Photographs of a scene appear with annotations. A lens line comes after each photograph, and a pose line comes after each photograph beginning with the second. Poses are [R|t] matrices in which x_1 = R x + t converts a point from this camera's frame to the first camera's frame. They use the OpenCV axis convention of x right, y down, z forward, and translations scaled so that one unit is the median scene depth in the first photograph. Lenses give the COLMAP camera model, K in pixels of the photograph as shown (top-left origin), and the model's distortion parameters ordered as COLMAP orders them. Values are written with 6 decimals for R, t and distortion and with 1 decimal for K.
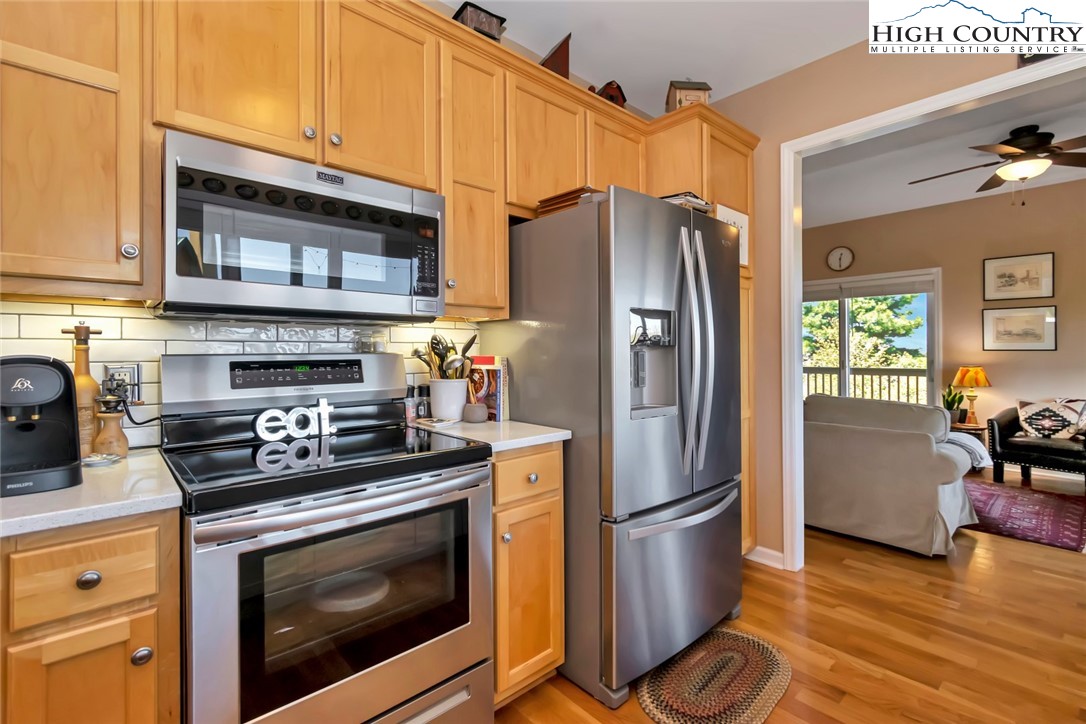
lens RADIAL K [[495.9, 0, 543.4], [0, 495.9, 358.5], [0, 0, 1]] dist [0.005636, -0.004592]
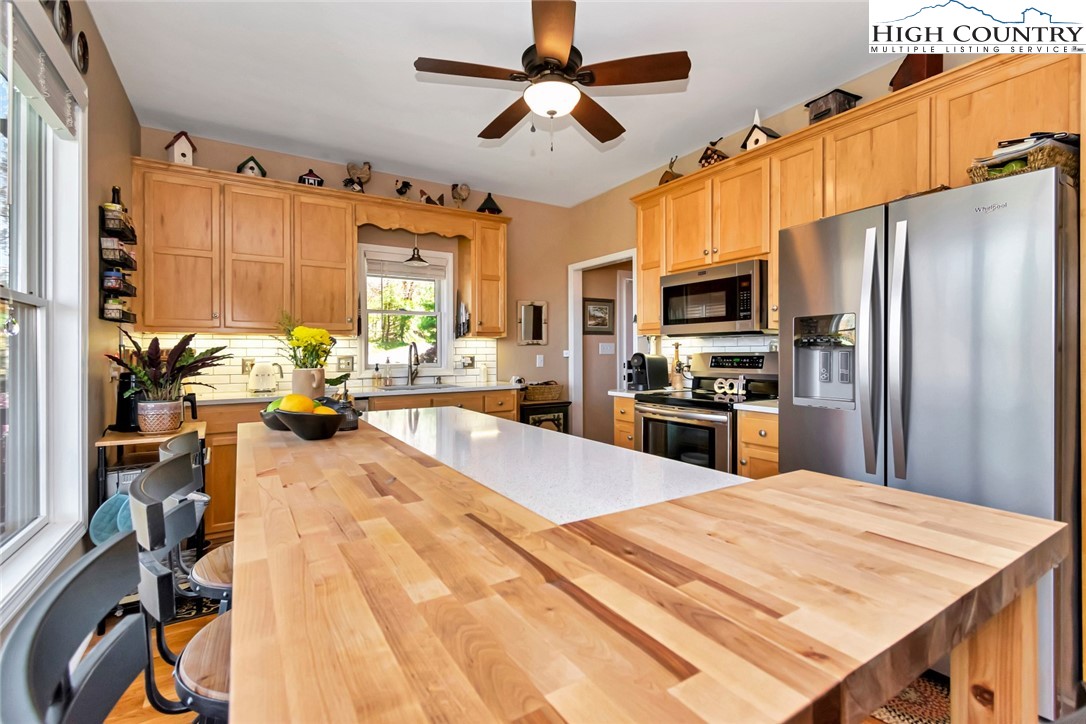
lens RADIAL K [[495.9, 0, 543.0], [0, 495.9, 356.5], [0, 0, 1]] dist [0.005636, -0.004592]
pose [[-0.192892, 0.009080, -0.981178, 1.655189], [-0.005046, 0.999935, 0.010246, -0.009813], [0.981207, 0.006927, -0.192833, 0.641826]]
